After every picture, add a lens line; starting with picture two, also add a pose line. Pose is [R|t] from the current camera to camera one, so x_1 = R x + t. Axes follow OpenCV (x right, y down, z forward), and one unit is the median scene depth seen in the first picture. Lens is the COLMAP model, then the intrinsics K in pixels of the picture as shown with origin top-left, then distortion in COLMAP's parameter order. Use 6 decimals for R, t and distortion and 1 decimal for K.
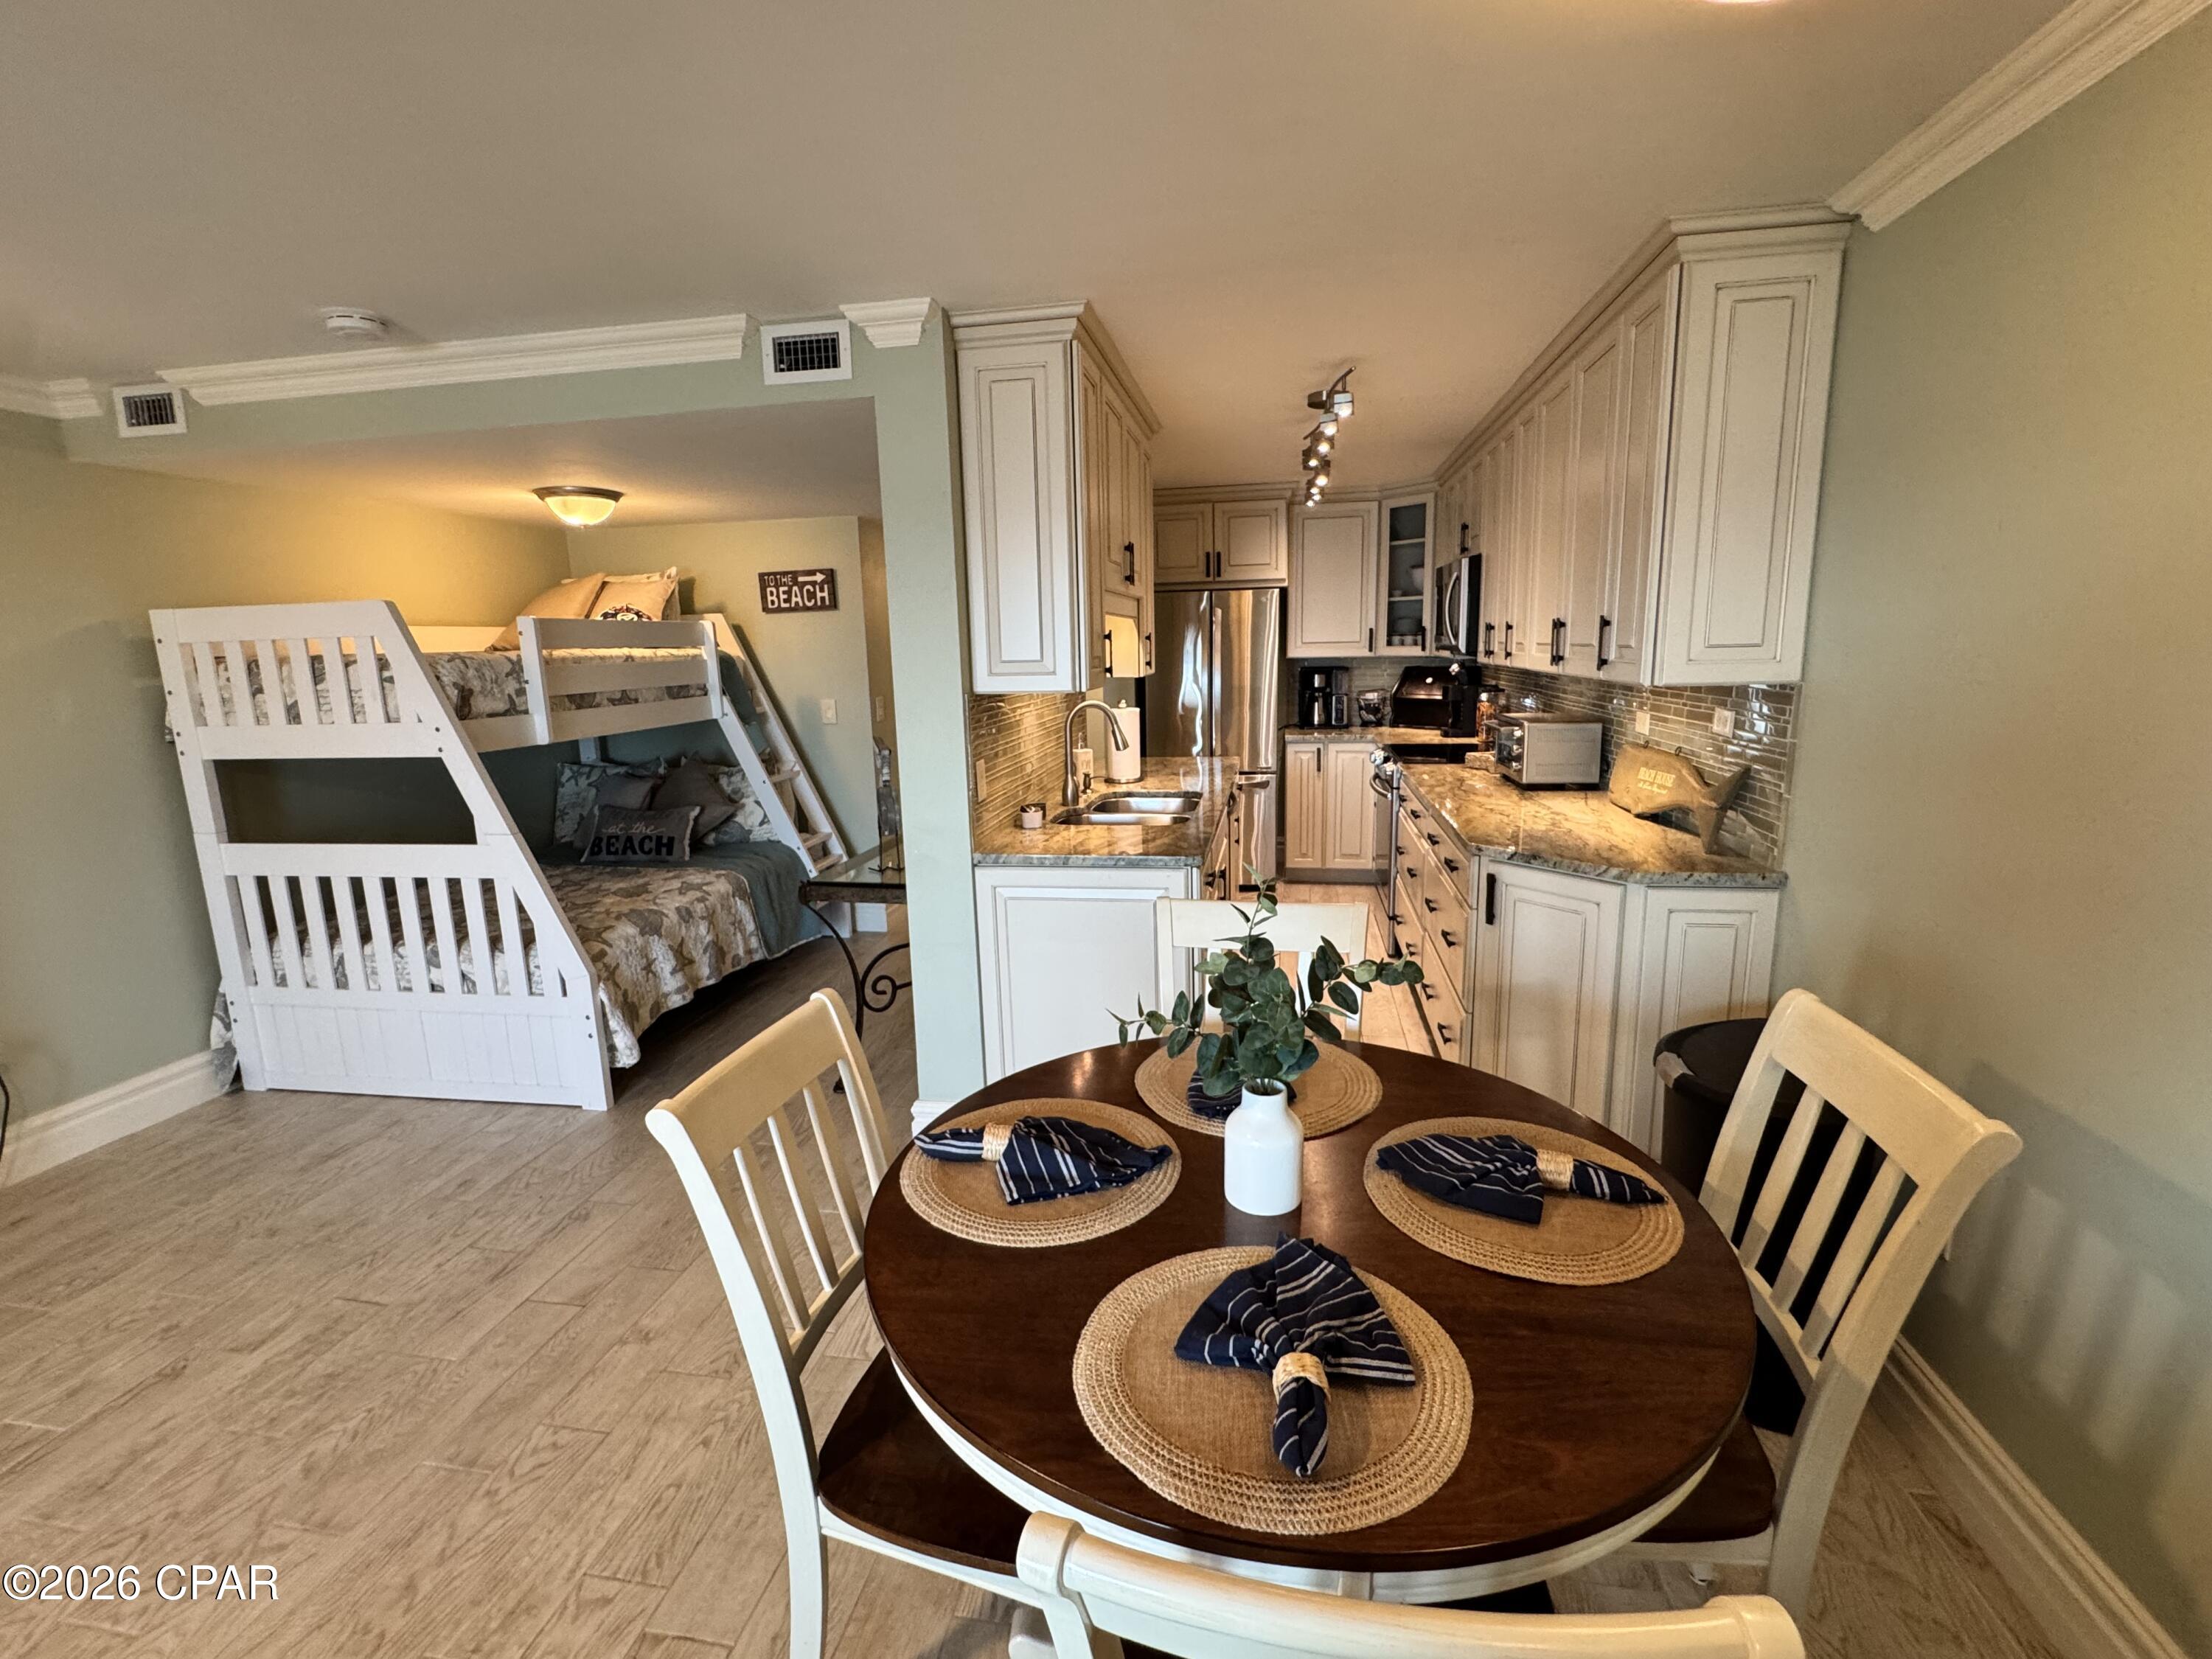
lens RADIAL K [[998.2, 0, 1105.7], [0, 998.2, 827.2], [0, 0, 1]] dist [-0.000507, -0.000086]
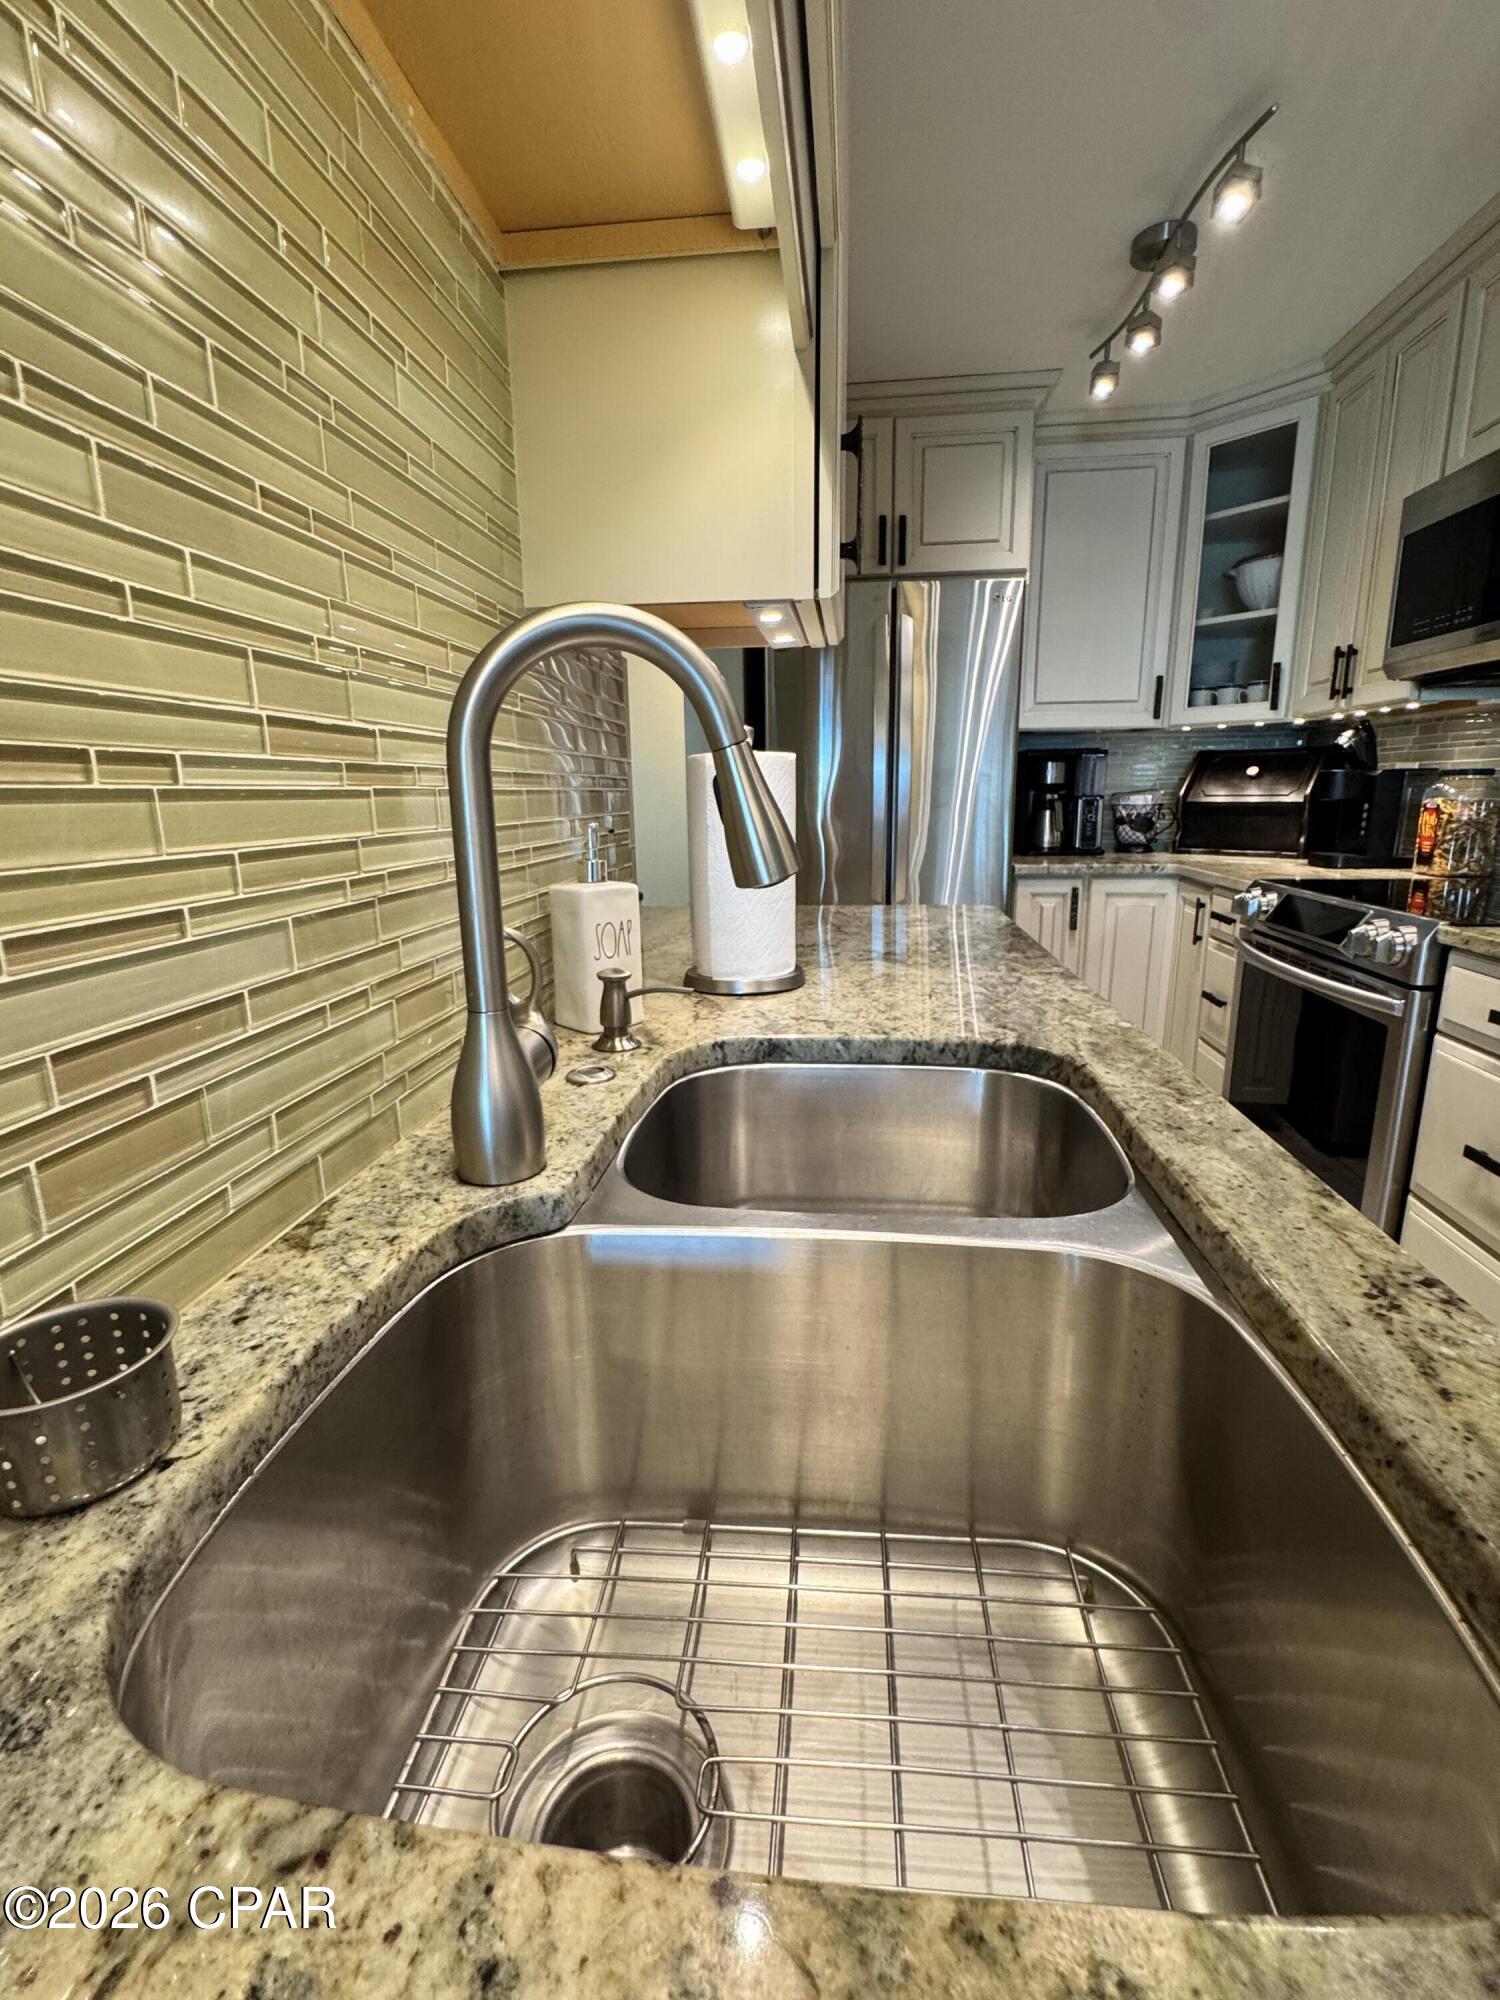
lens RADIAL K [[902.5, 0, 757.5], [0, 902.5, 997.6], [0, 0, 1]] dist [-0.000507, -0.000086]
pose [[0.997299, -0.002147, 0.073417, 0.000761], [-0.000828, 0.999181, 0.040468, -0.038421], [-0.073443, -0.040419, 0.996480, 0.511531]]
